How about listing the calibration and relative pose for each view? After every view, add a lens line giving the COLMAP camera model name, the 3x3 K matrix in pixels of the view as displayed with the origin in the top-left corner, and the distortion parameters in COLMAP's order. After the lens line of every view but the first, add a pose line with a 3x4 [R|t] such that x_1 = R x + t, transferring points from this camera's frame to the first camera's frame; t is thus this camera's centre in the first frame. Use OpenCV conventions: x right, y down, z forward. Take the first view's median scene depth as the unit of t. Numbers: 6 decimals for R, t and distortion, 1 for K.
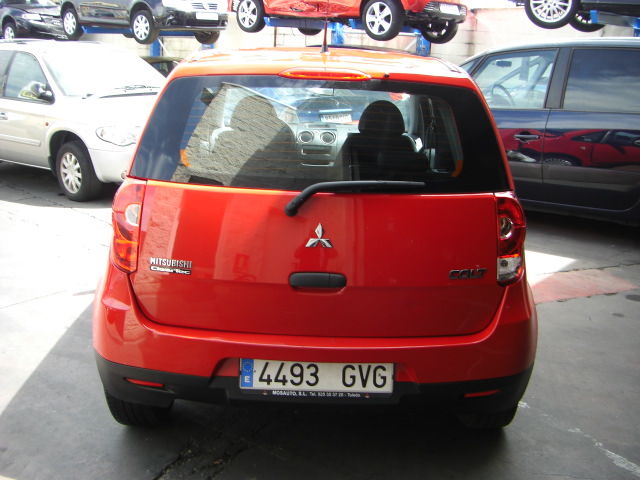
lens RADIAL K [[723.4, 0, 320.0], [0, 723.4, 240.0], [0, 0, 1]] dist [-0.136468, 0.040118]
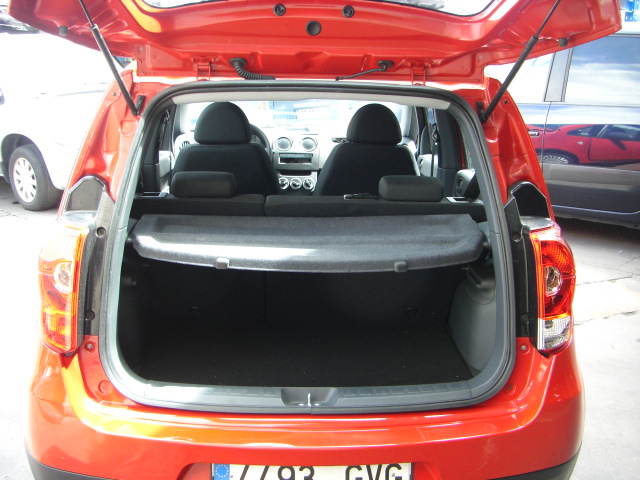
lens RADIAL K [[723.4, 0, 320.0], [0, 723.4, 240.0], [0, 0, 1]] dist [-0.136468, 0.040118]
pose [[0.999072, -0.024207, 0.035624, -0.009066], [0.023502, 0.999522, 0.020085, -0.043564], [-0.036093, -0.019229, 0.999163, 0.127780]]
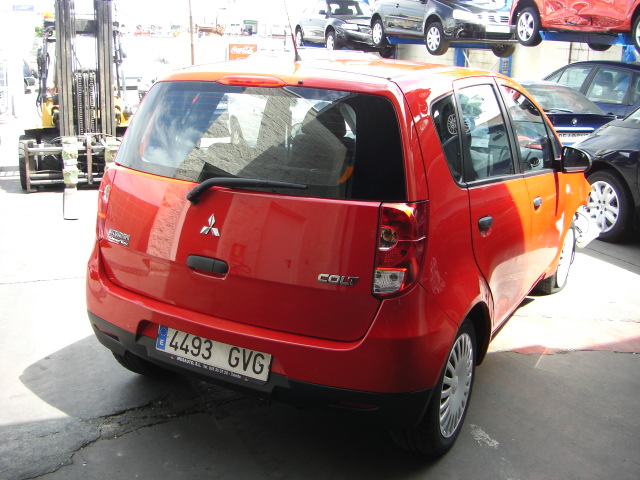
lens RADIAL K [[723.4, 0, 320.0], [0, 723.4, 240.0], [0, 0, 1]] dist [-0.136468, 0.040118]
pose [[0.877226, 0.121901, -0.464344, 0.335159], [-0.129578, 0.991448, 0.015482, -0.010792], [0.462260, 0.046588, 0.885520, 0.046624]]
